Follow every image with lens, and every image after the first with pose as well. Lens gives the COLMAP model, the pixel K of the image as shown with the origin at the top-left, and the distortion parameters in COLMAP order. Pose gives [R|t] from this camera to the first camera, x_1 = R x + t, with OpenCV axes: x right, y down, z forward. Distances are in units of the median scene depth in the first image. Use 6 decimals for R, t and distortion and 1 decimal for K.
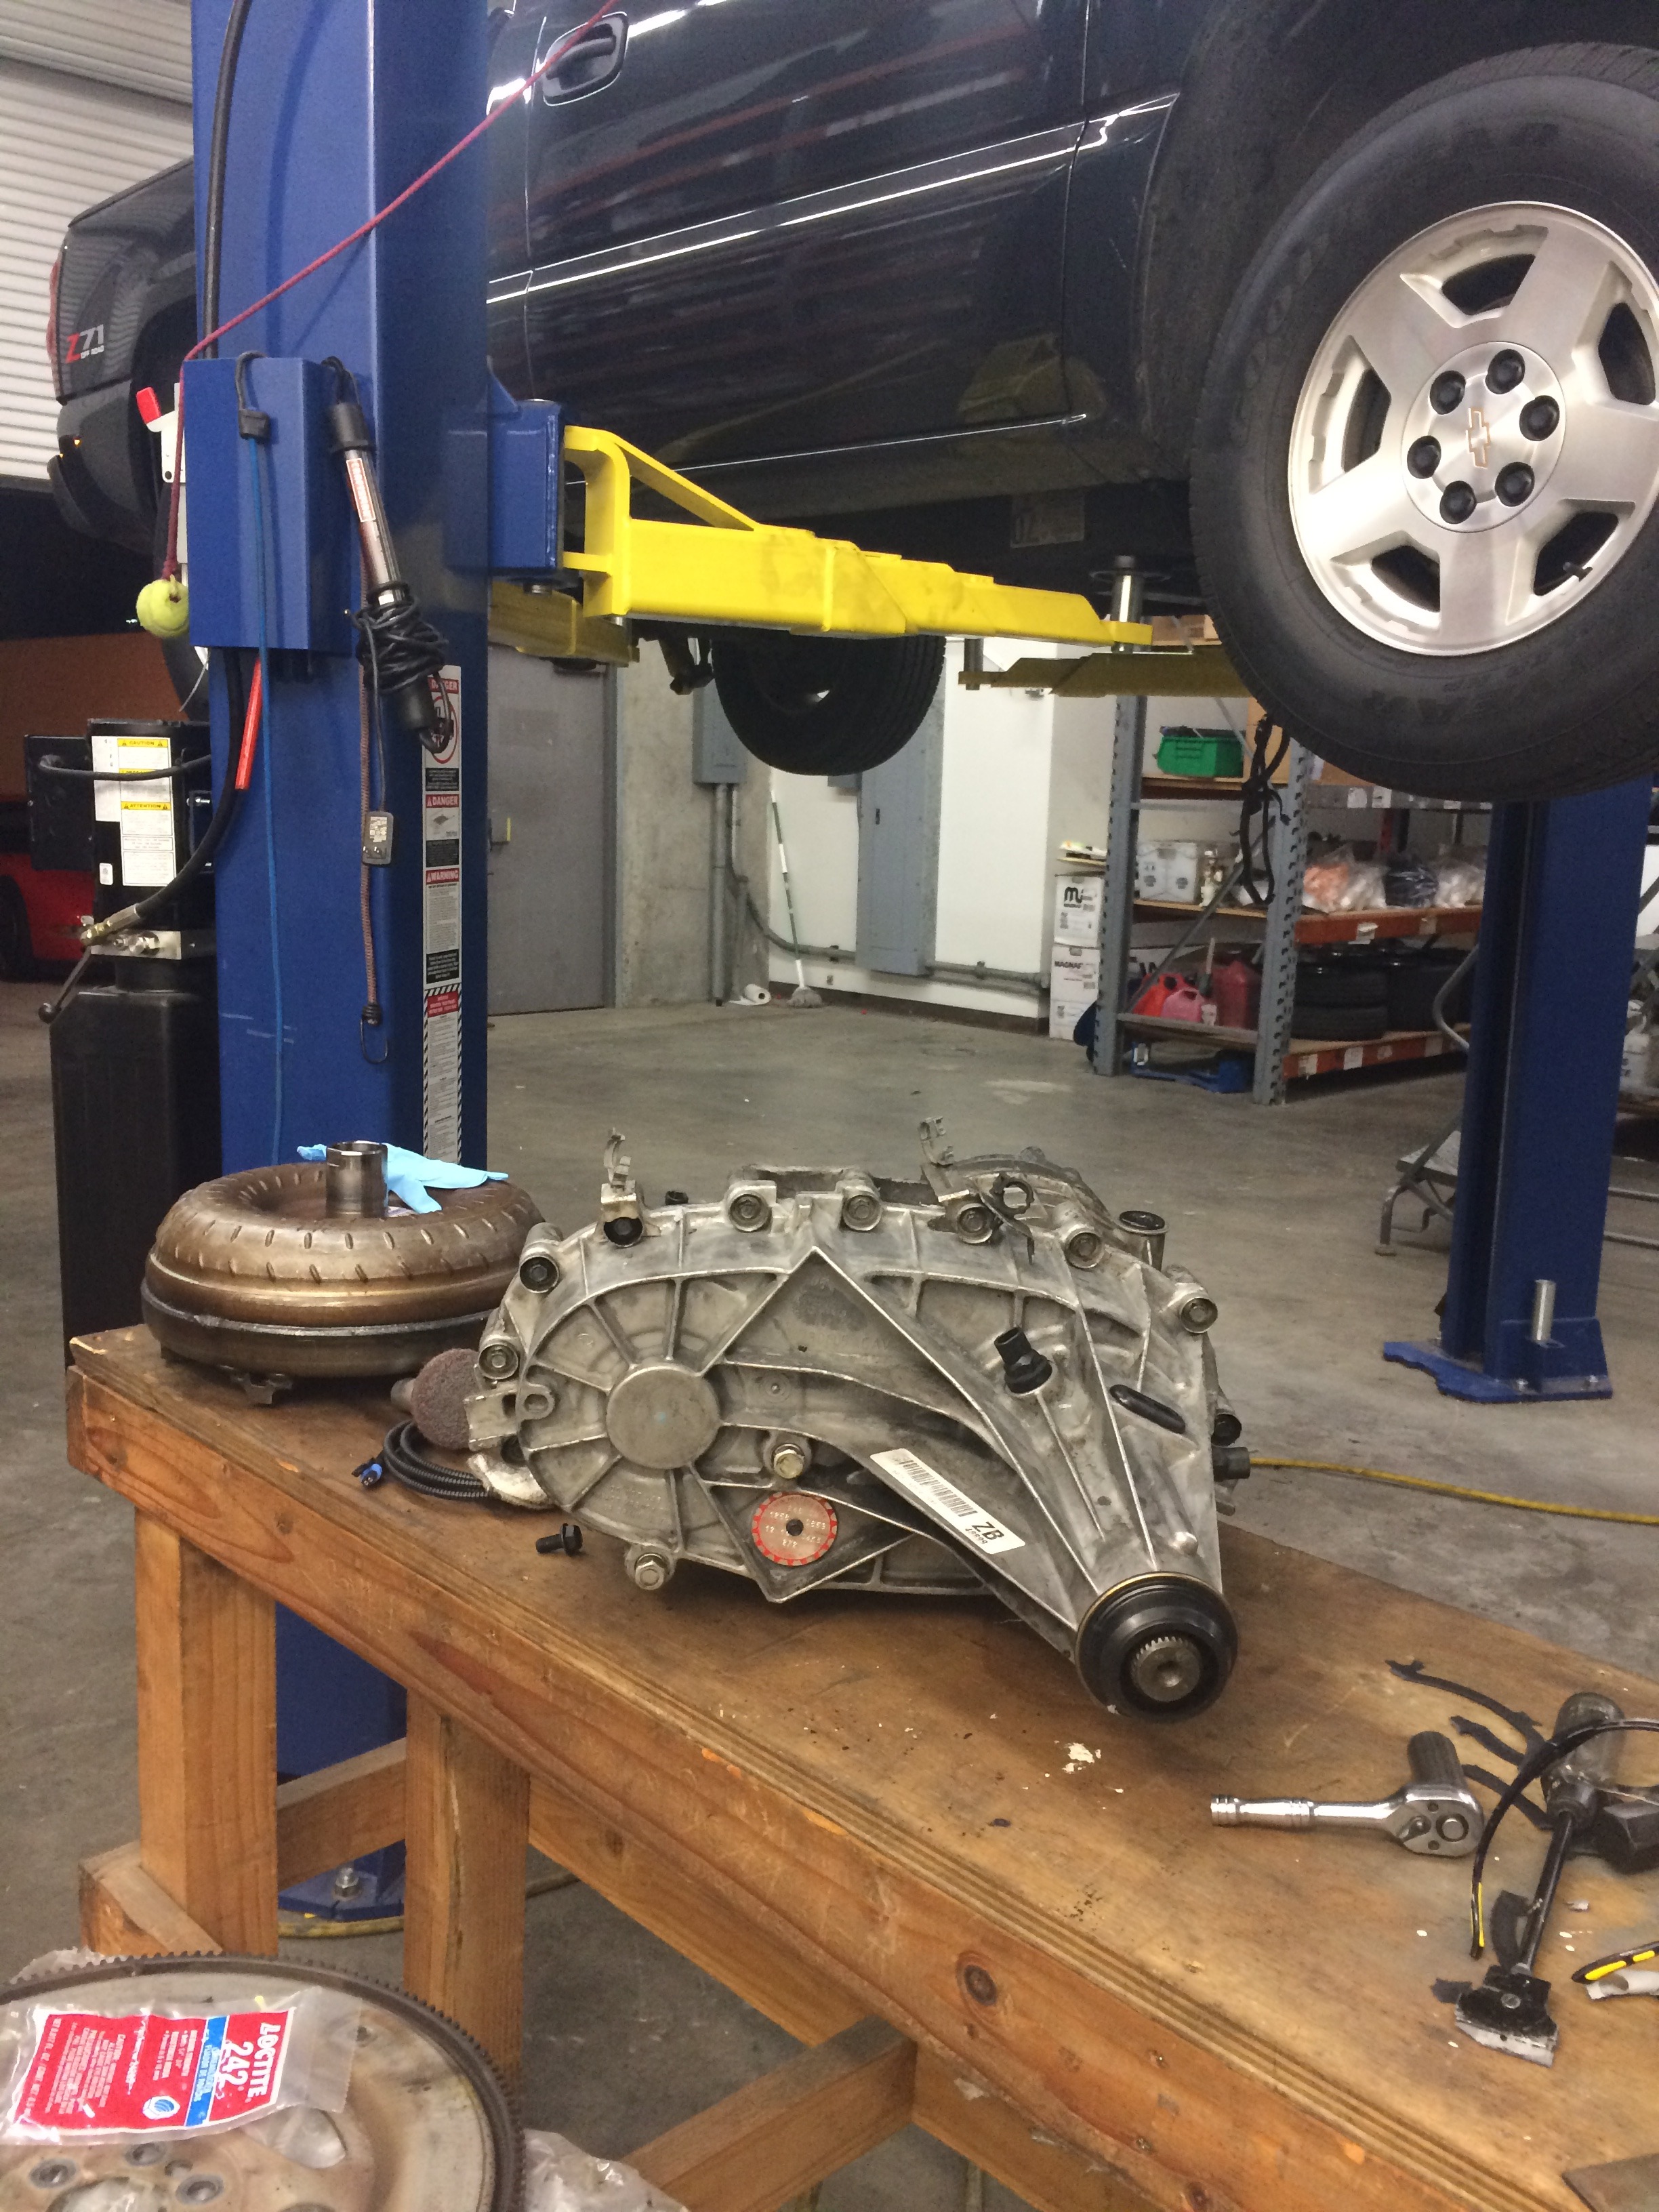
lens RADIAL K [[1920.1, 0, 829.5], [0, 1920.1, 1106.0], [0, 0, 1]] dist [0.079778, -0.132761]
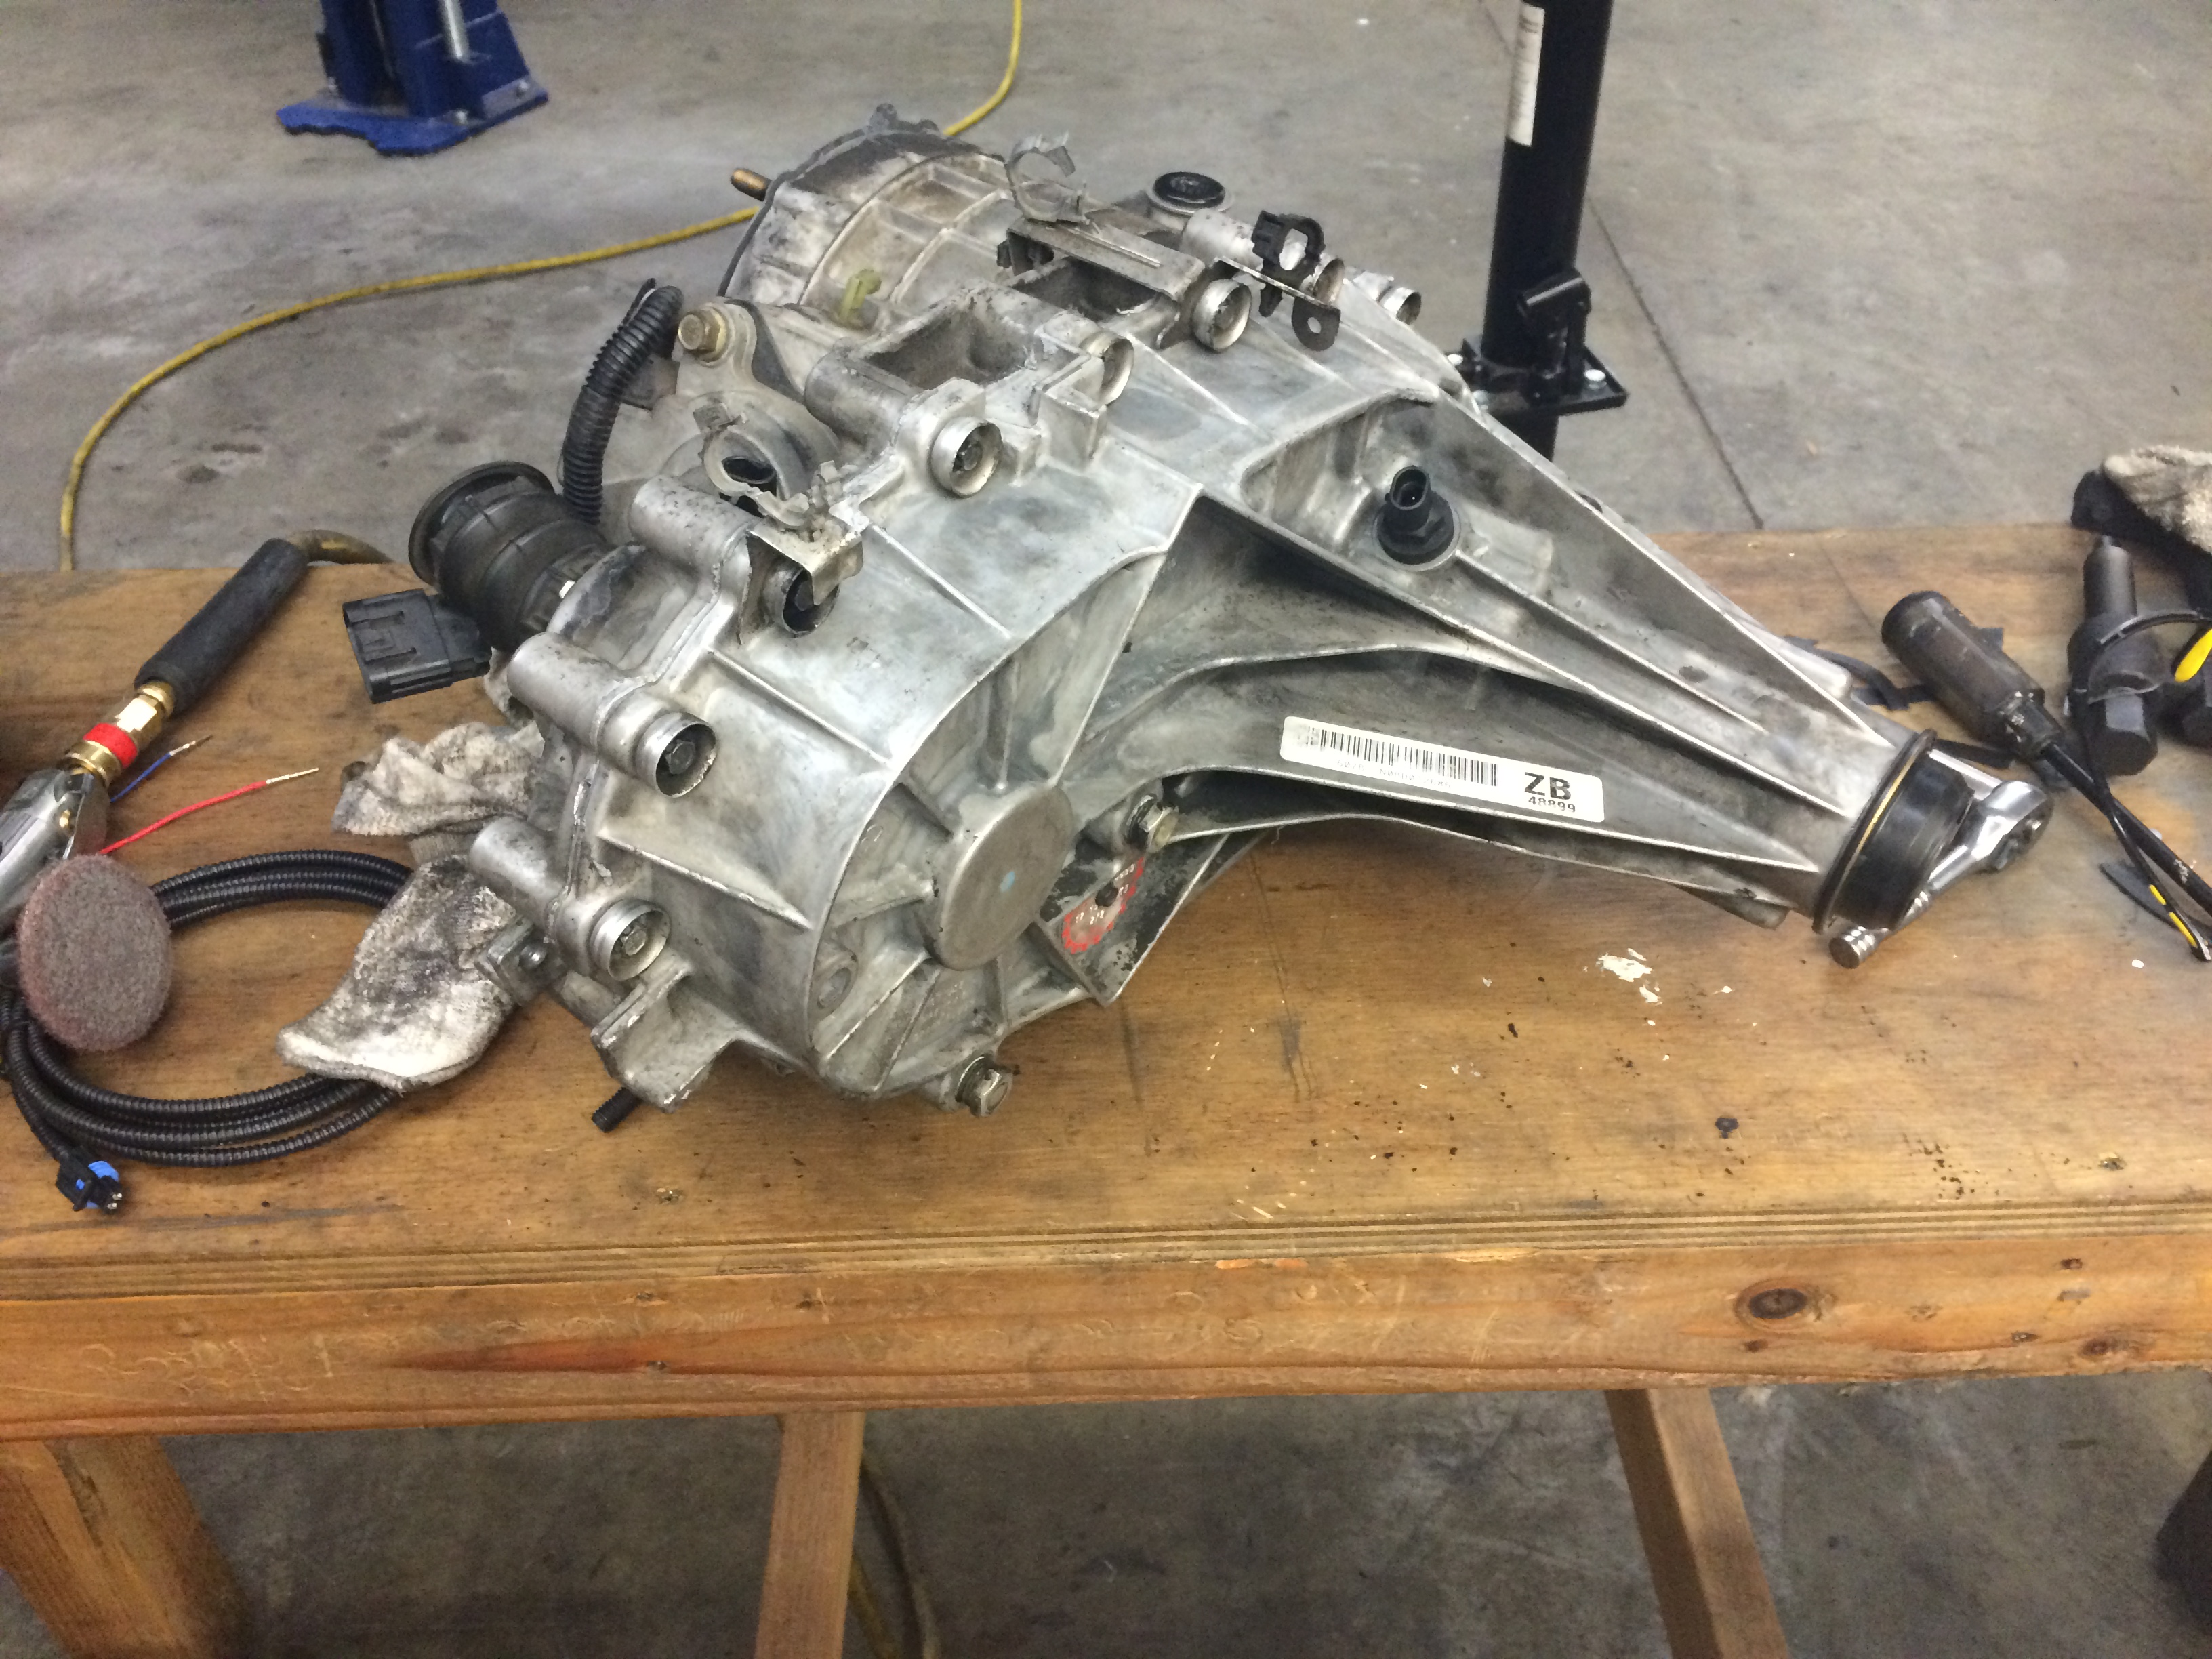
lens RADIAL K [[1920.1, 0, 1099.8], [0, 1920.1, 859.5], [0, 0, 1]] dist [0.079778, -0.132761]
pose [[0.667715, -0.516241, 0.536332, -0.200367], [0.163806, 0.804706, 0.570628, -0.084116], [-0.726171, -0.293163, 0.621877, 0.355716]]
